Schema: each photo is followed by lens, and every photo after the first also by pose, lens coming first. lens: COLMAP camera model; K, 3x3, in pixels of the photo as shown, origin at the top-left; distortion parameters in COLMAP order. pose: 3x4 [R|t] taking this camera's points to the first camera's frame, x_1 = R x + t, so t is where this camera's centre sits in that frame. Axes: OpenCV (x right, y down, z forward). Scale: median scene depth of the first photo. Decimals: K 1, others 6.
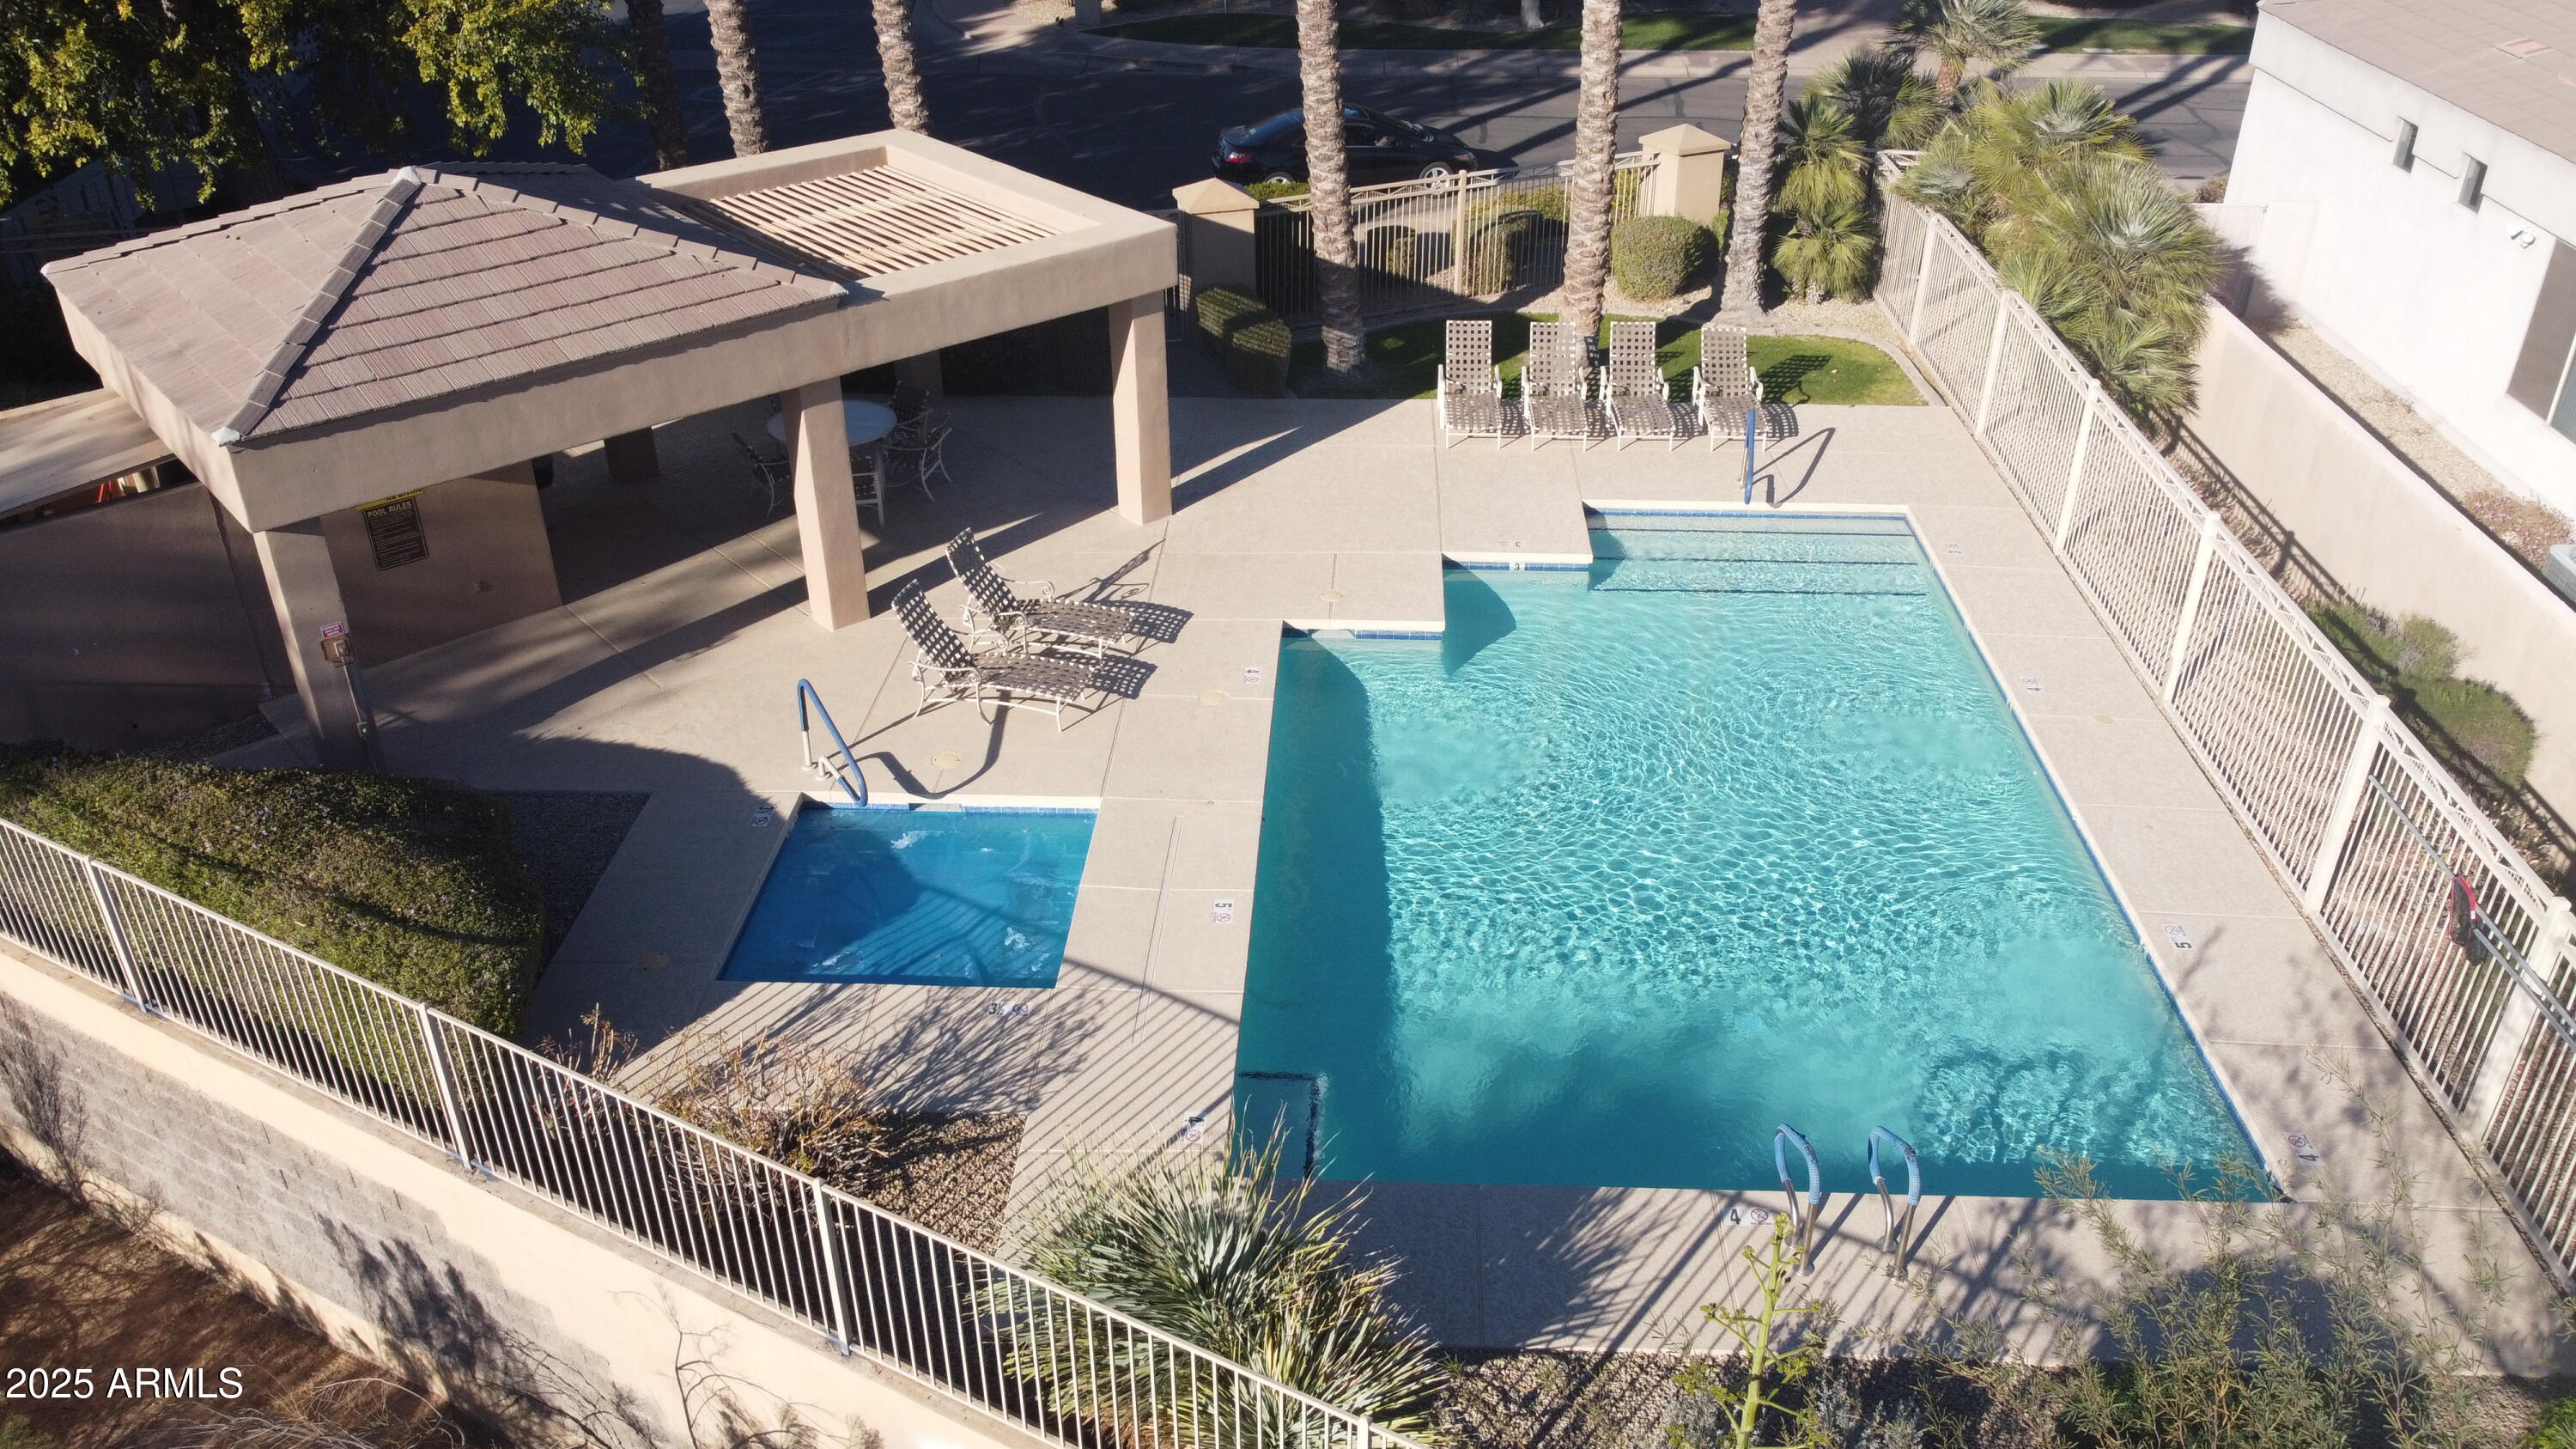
lens RADIAL K [[1933.3, 0, 1288.0], [0, 1933.3, 724.5], [0, 0, 1]] dist [-0.007146, -0.003392]
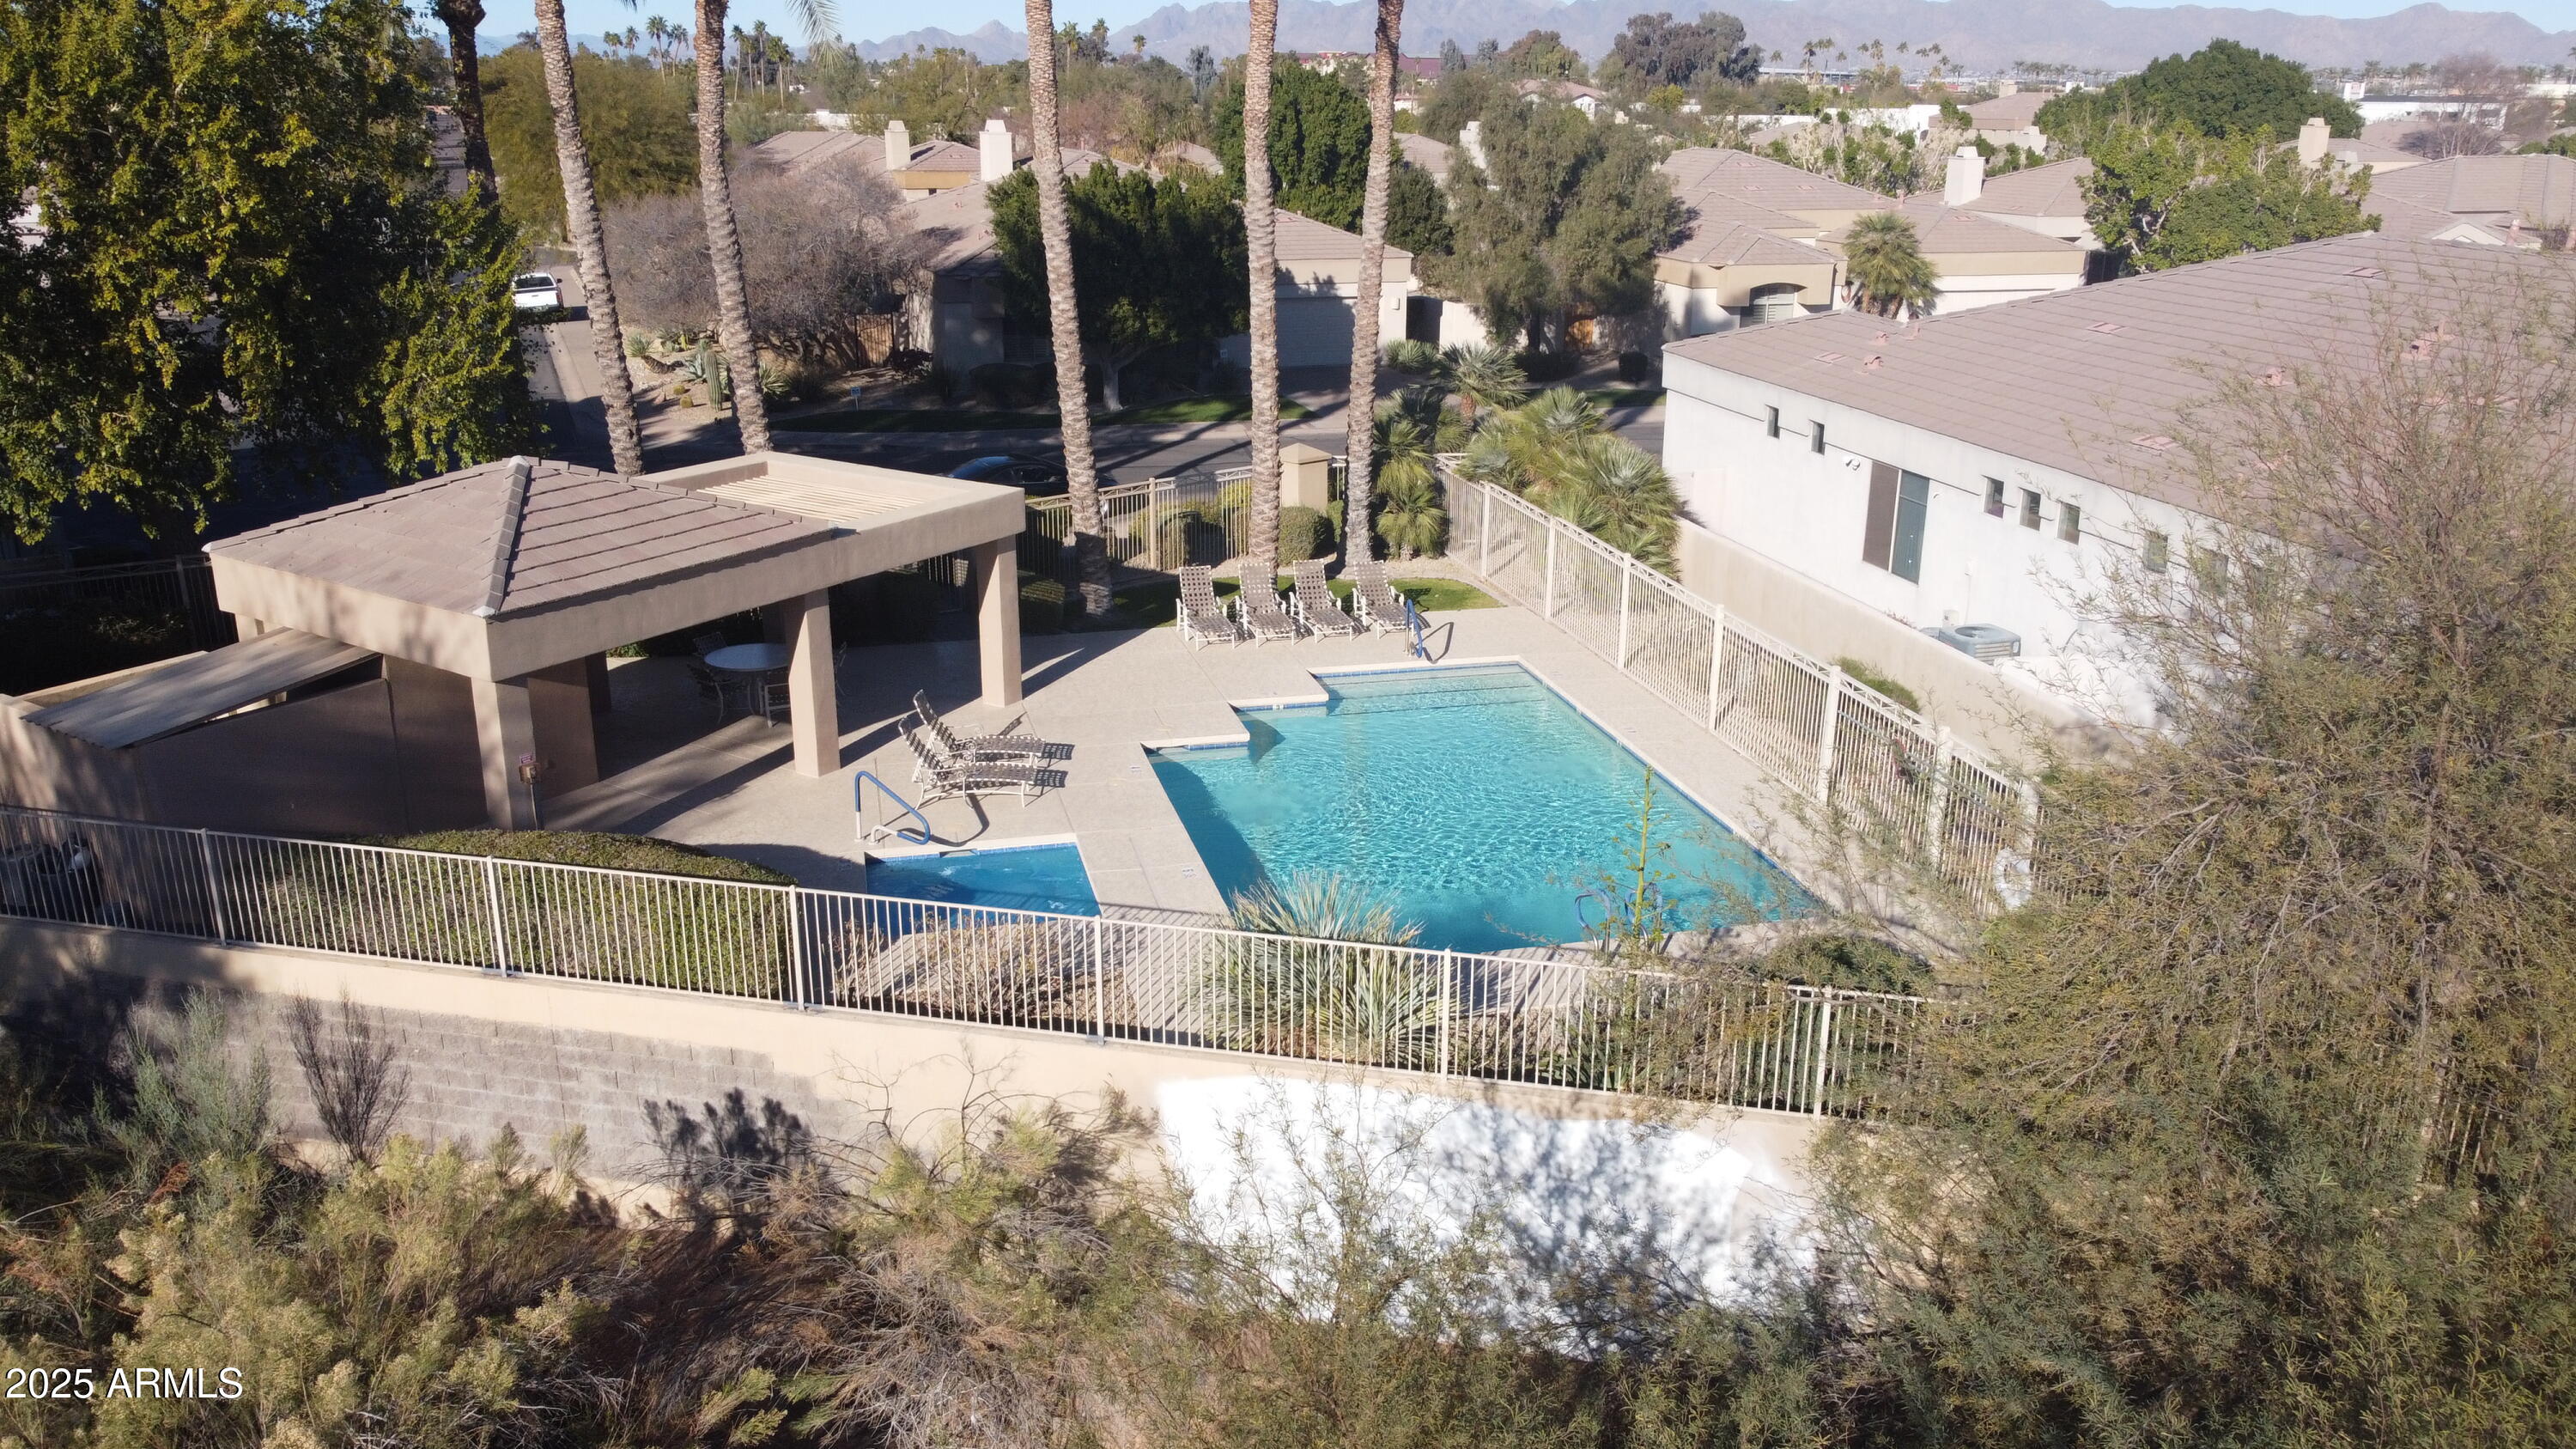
lens RADIAL K [[1918.3, 0, 1288.0], [0, 1918.3, 724.5], [0, 0, 1]] dist [0.002527, -0.047073]
pose [[0.960221, -0.081684, 0.267028, -0.242706], [0.136429, 0.971591, -0.193385, 0.196570], [-0.243646, 0.222122, 0.944086, -0.326785]]
